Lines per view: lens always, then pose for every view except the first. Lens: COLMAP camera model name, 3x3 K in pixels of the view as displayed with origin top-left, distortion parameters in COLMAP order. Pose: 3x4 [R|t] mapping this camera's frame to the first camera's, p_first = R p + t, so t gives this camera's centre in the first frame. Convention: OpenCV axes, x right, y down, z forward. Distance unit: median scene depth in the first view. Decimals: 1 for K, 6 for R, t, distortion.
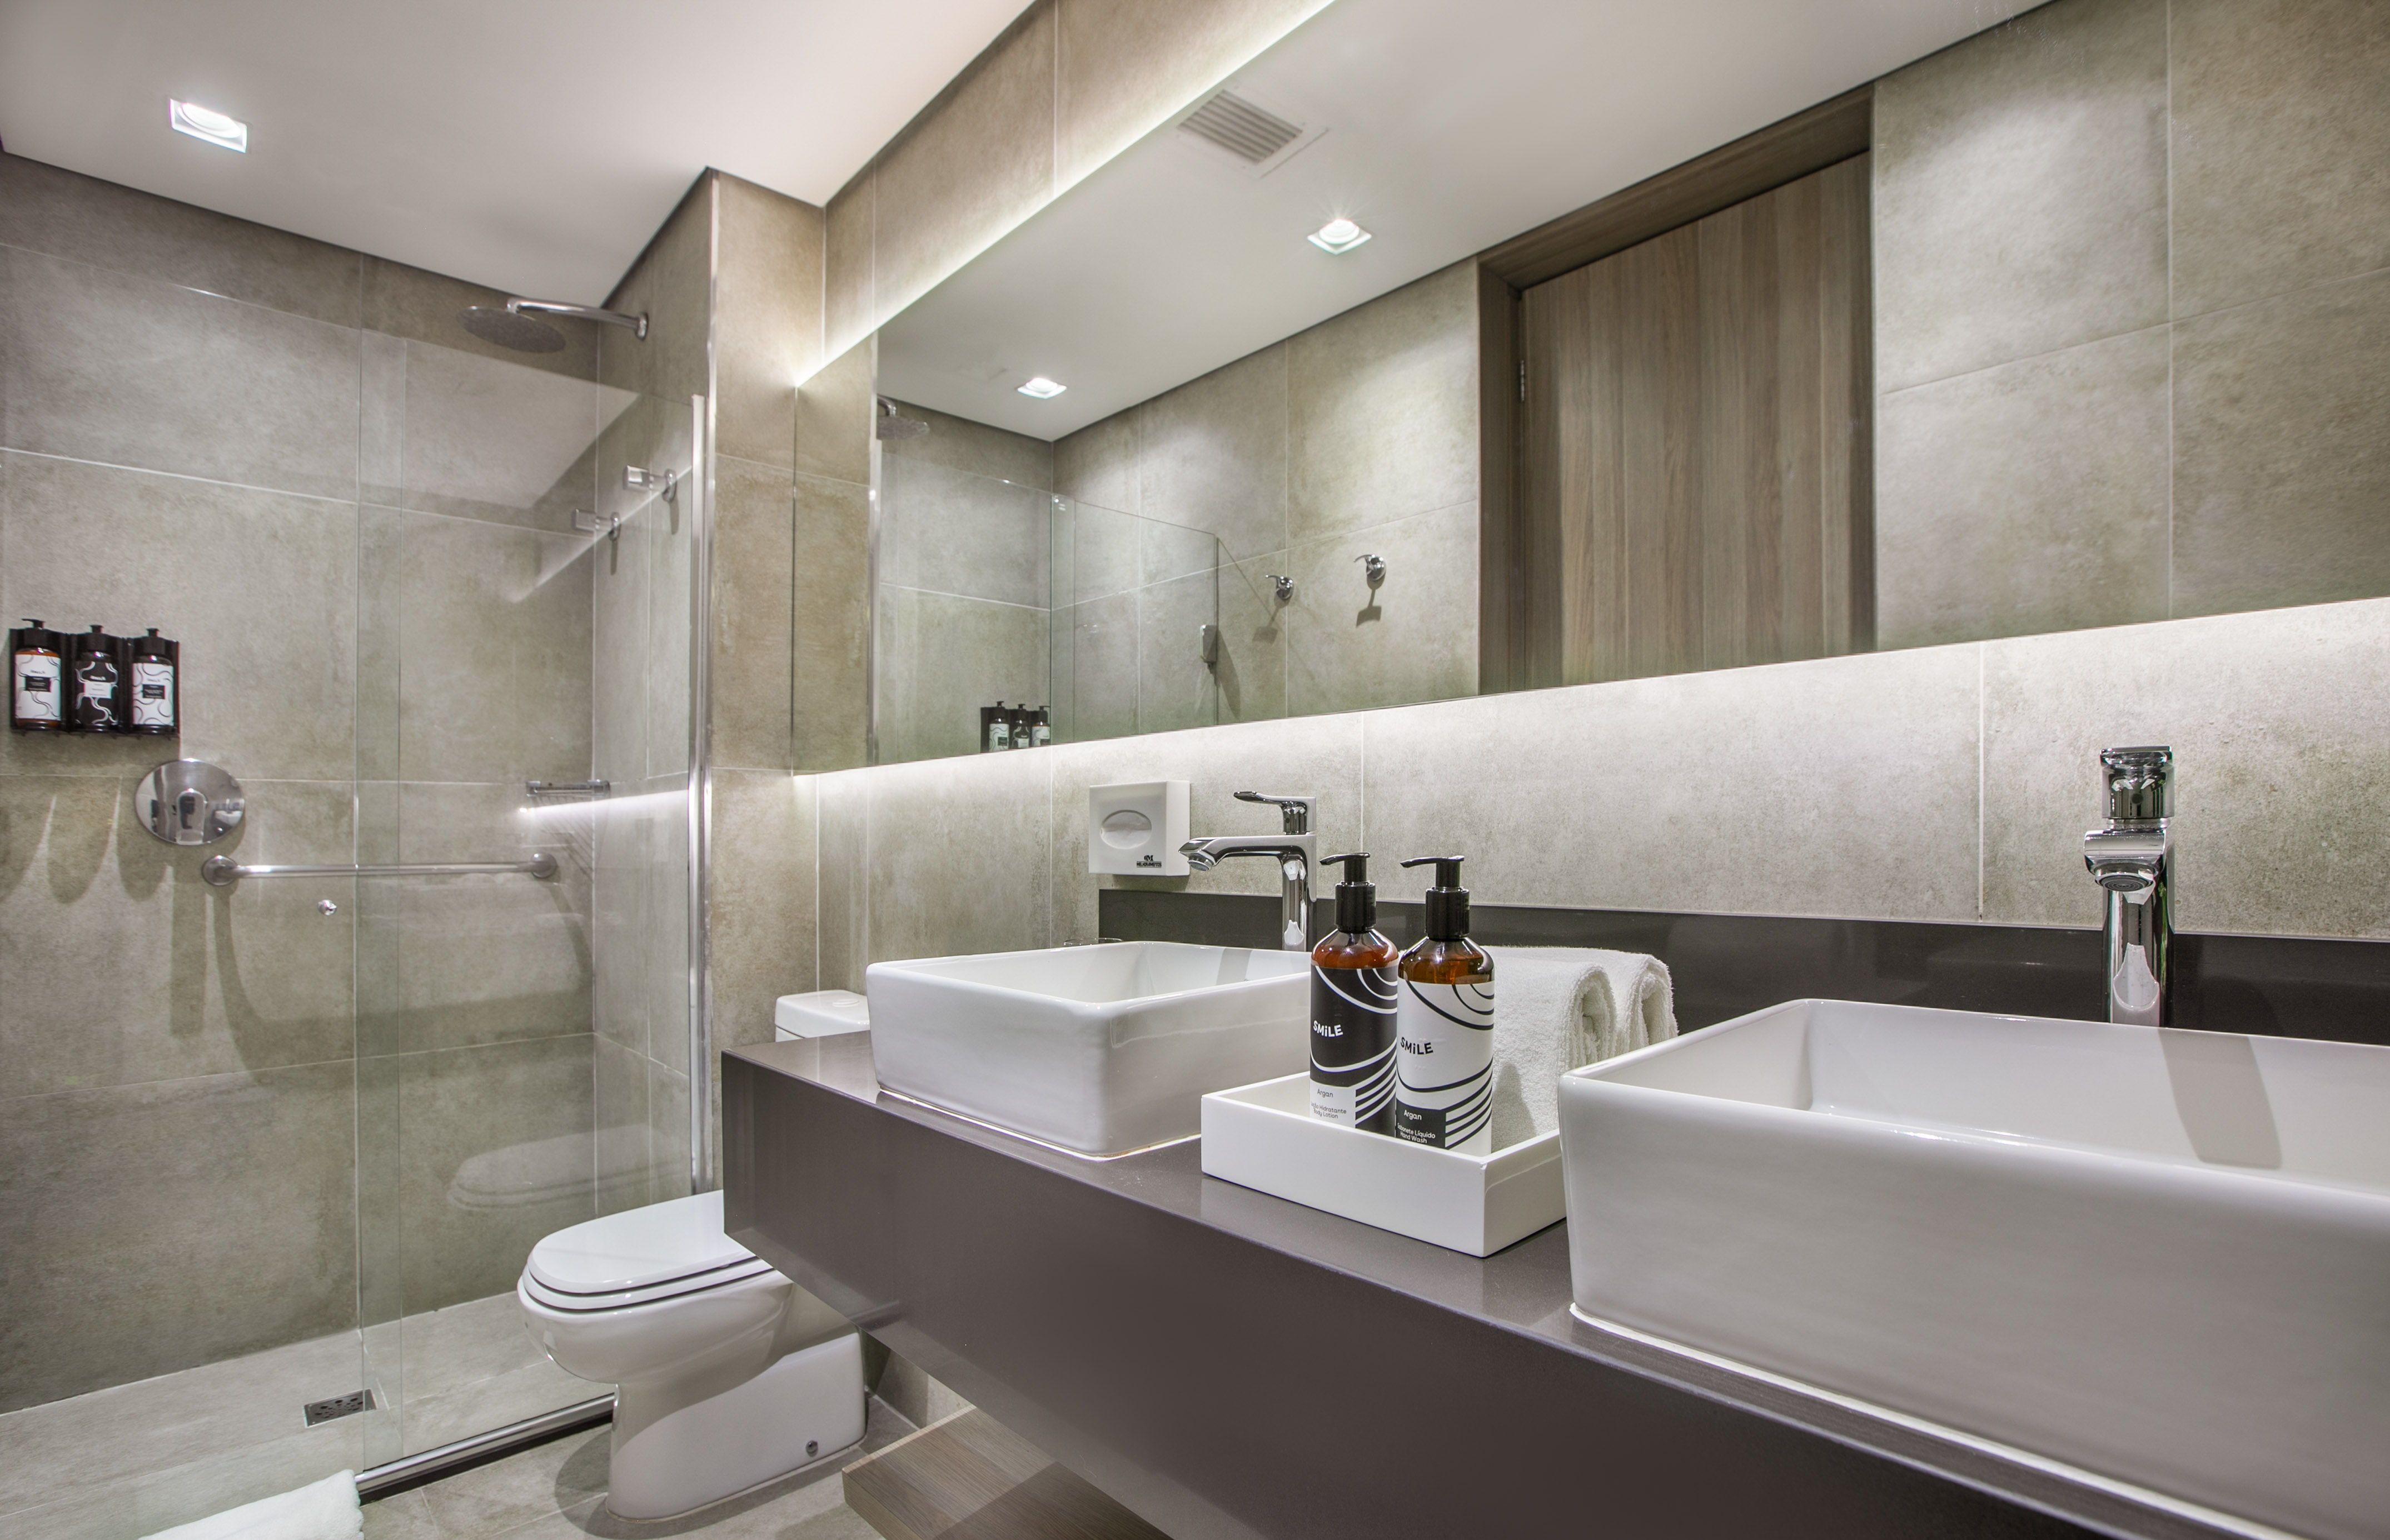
lens RADIAL K [[1132.0, 0, 1193.4], [0, 1132.0, 822.8], [0, 0, 1]] dist [-0.002900, -0.001083]
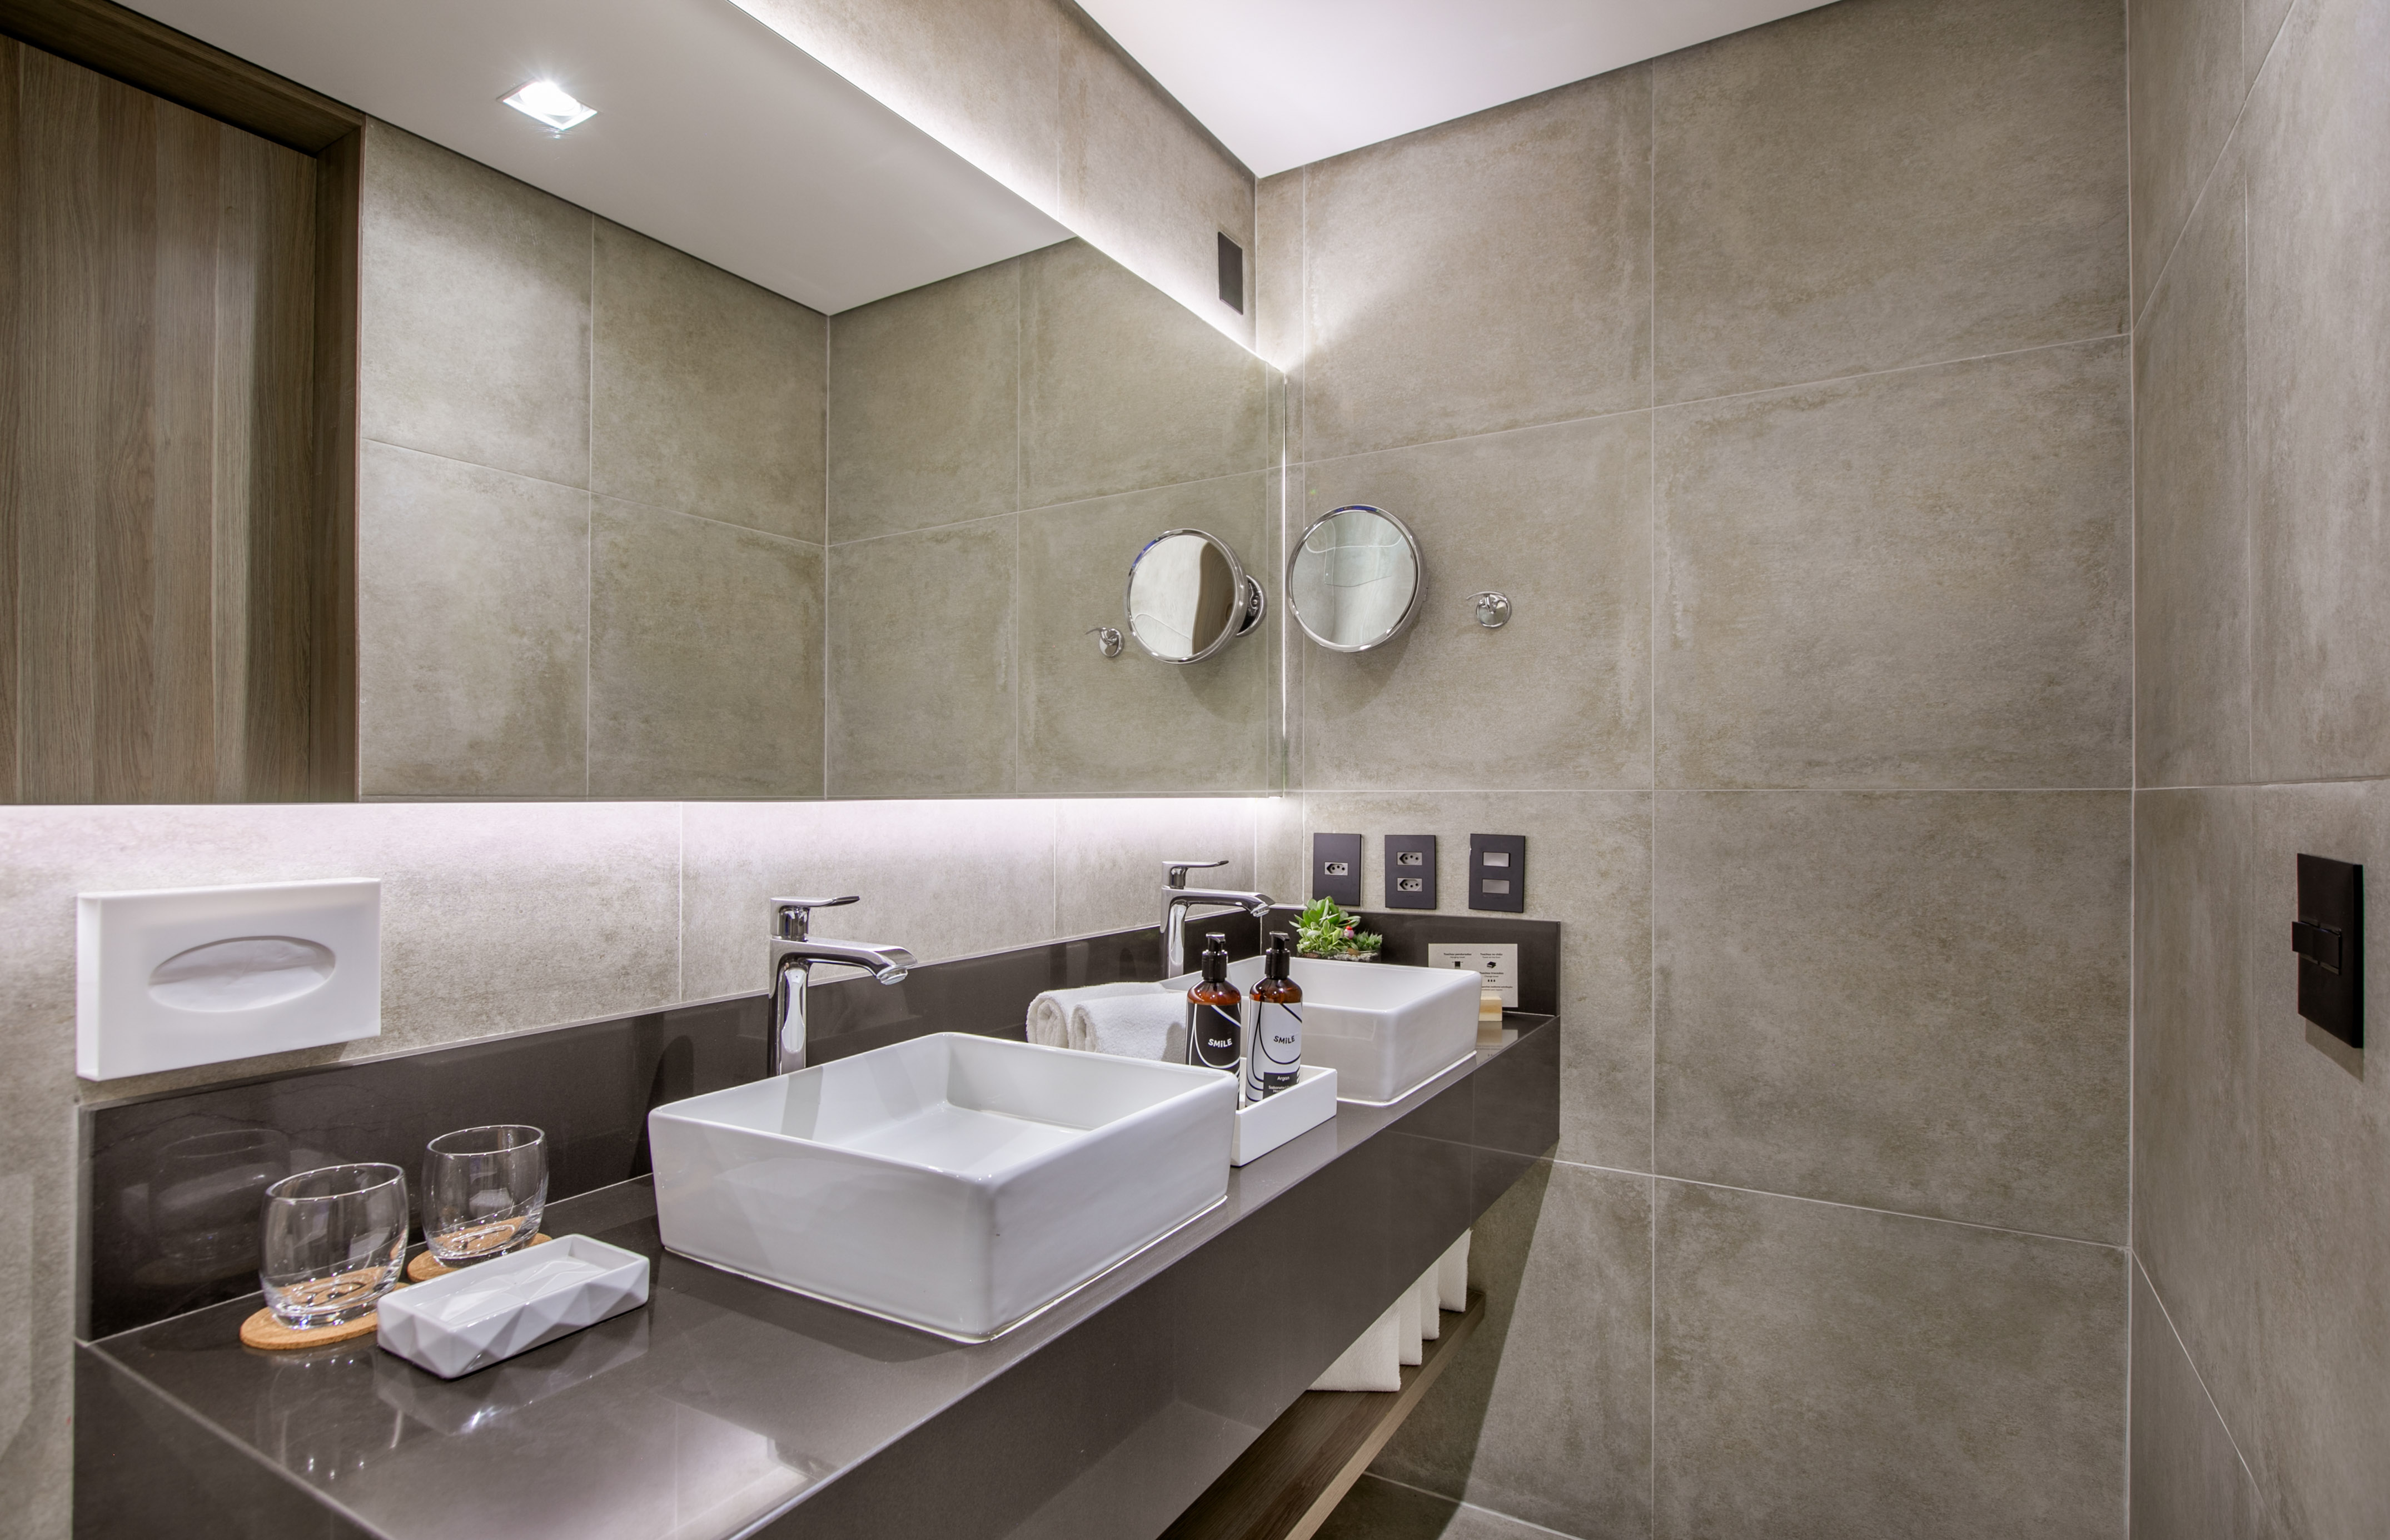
lens RADIAL K [[1144.9, 0, 1249.4], [0, 1144.9, 786.2], [0, 0, 1]] dist [0.001941, -0.000067]
pose [[-0.286448, 0.022419, 0.957833, -0.645335], [-0.004610, 0.999682, -0.024777, -0.064218], [-0.958085, -0.011513, -0.286254, 0.631746]]
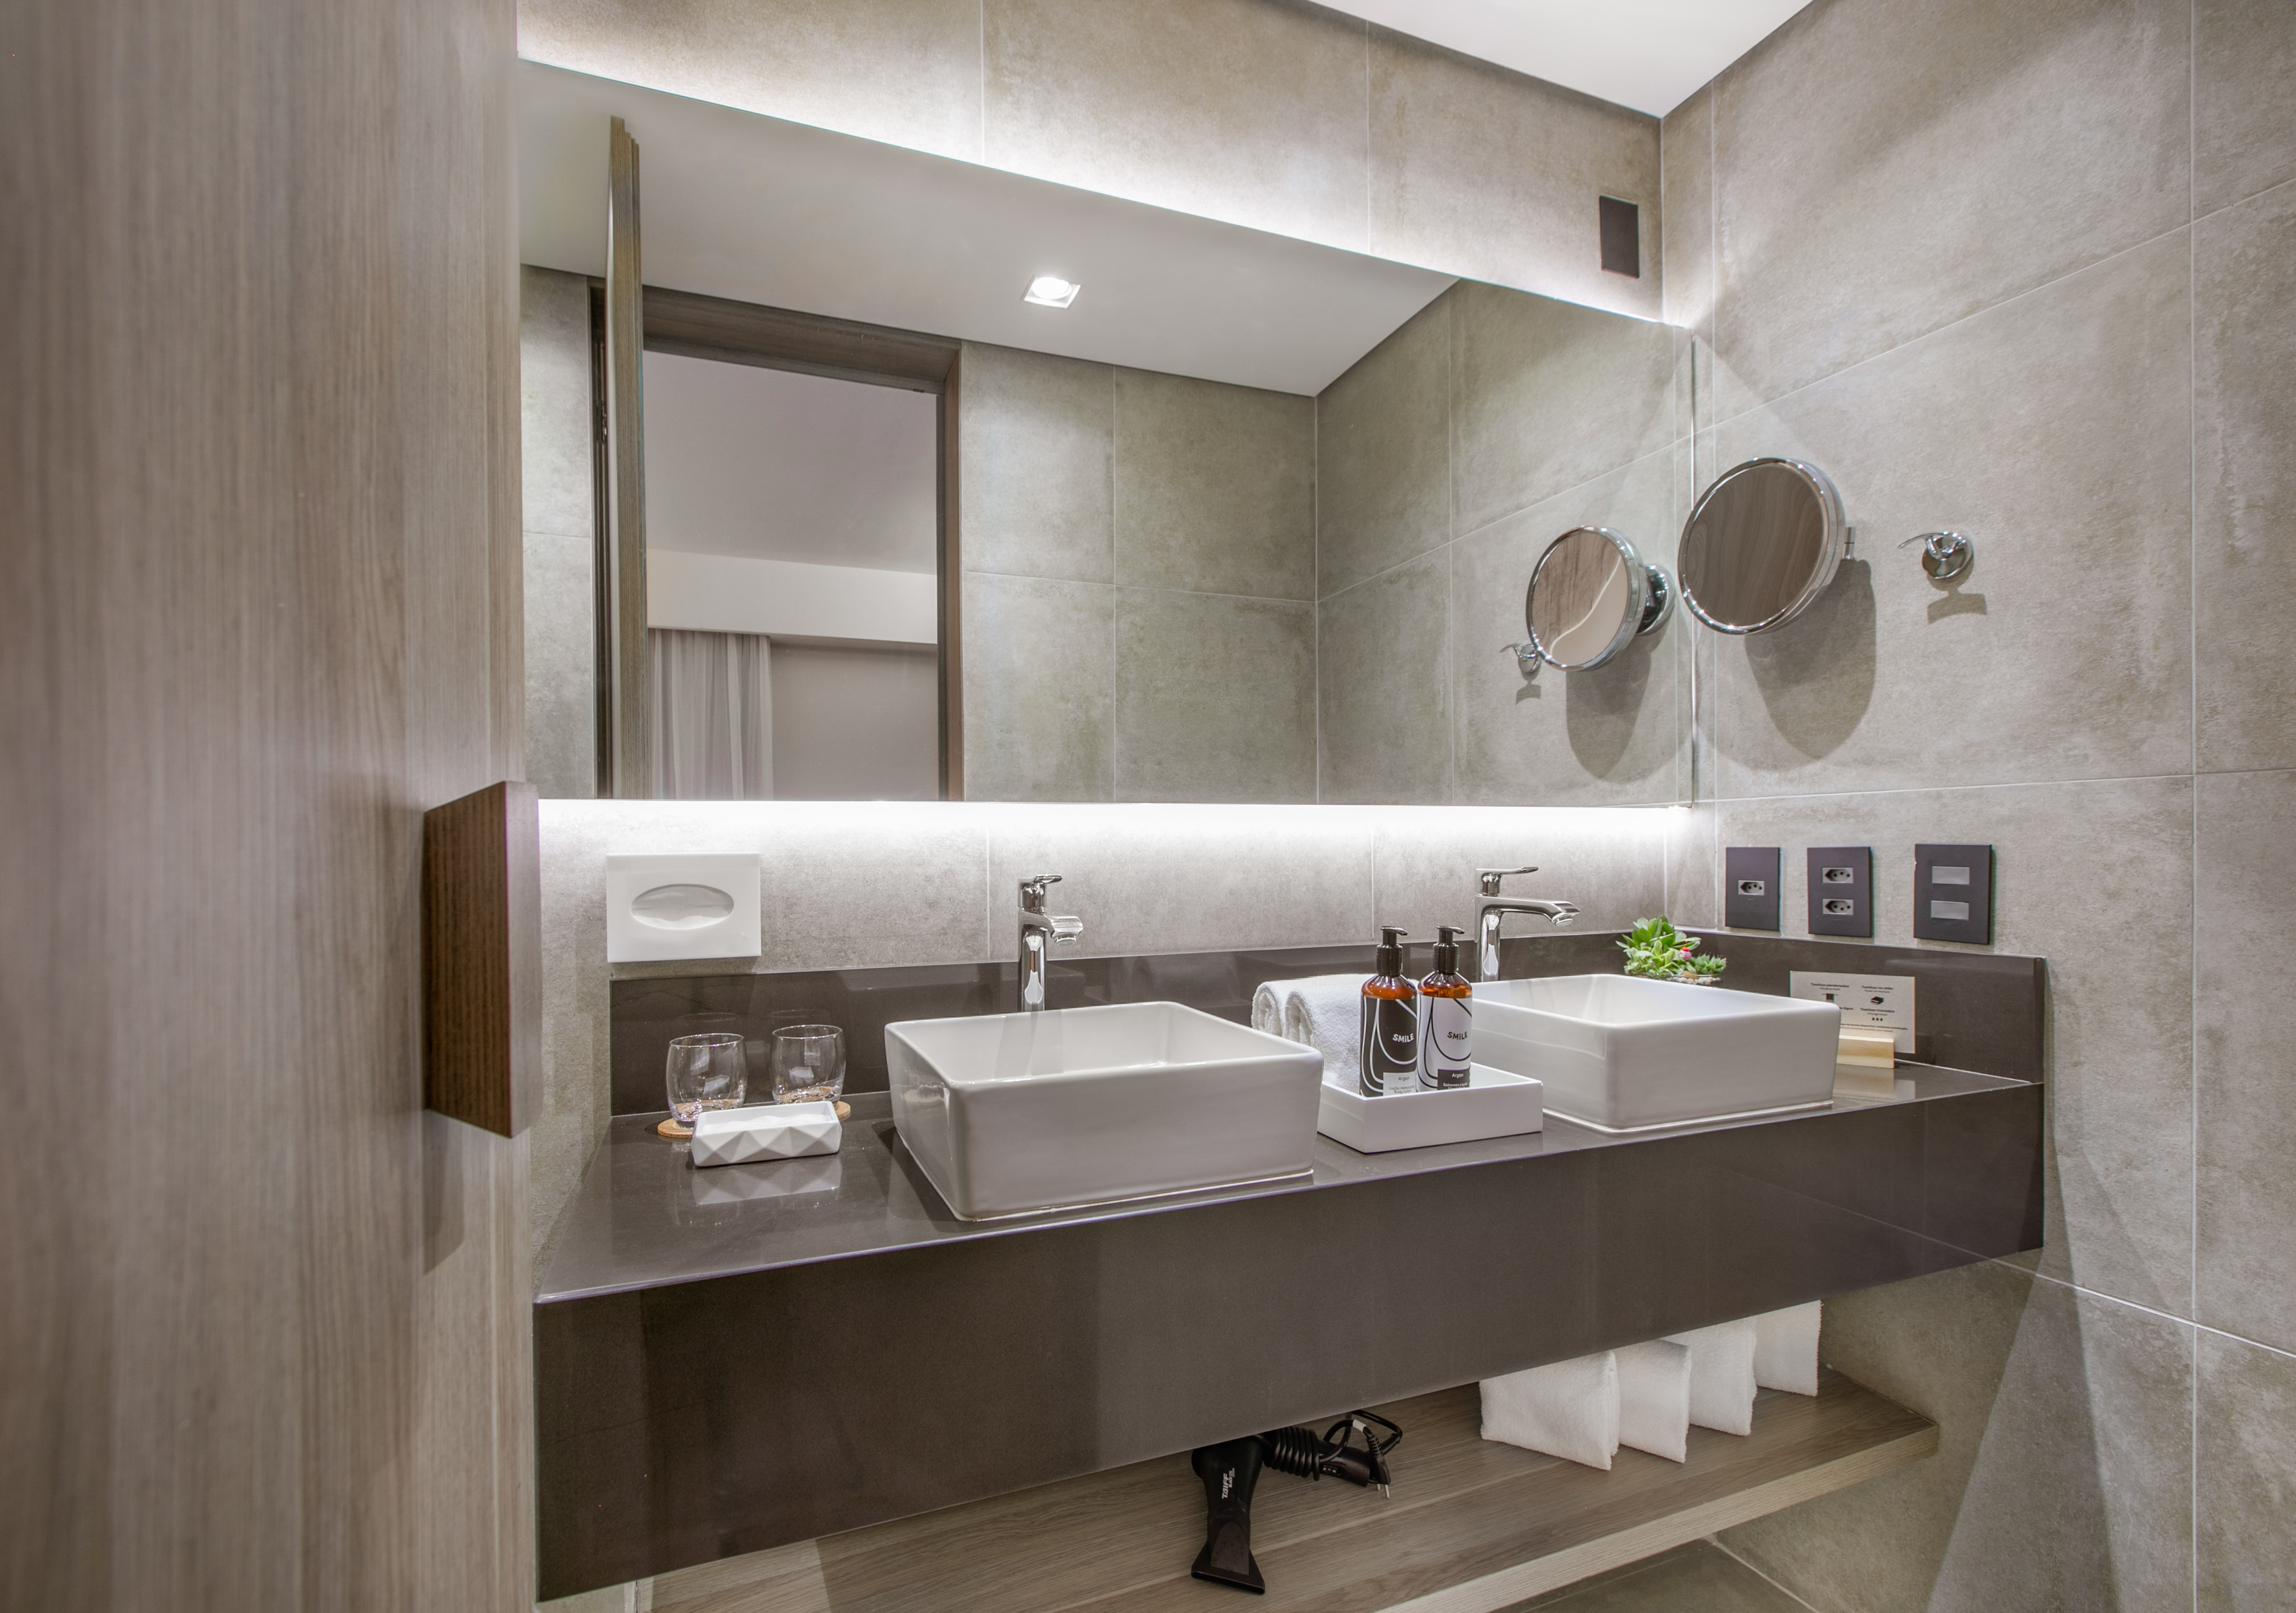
lens RADIAL K [[1086.5, 0, 1177.6], [0, 1086.5, 856.6], [0, 0, 1]] dist [0.003133, -0.000304]
pose [[0.356584, 0.004949, 0.934250, -0.626813], [-0.005401, 0.999980, -0.003236, -0.028634], [-0.934248, -0.003892, 0.356603, 0.322319]]
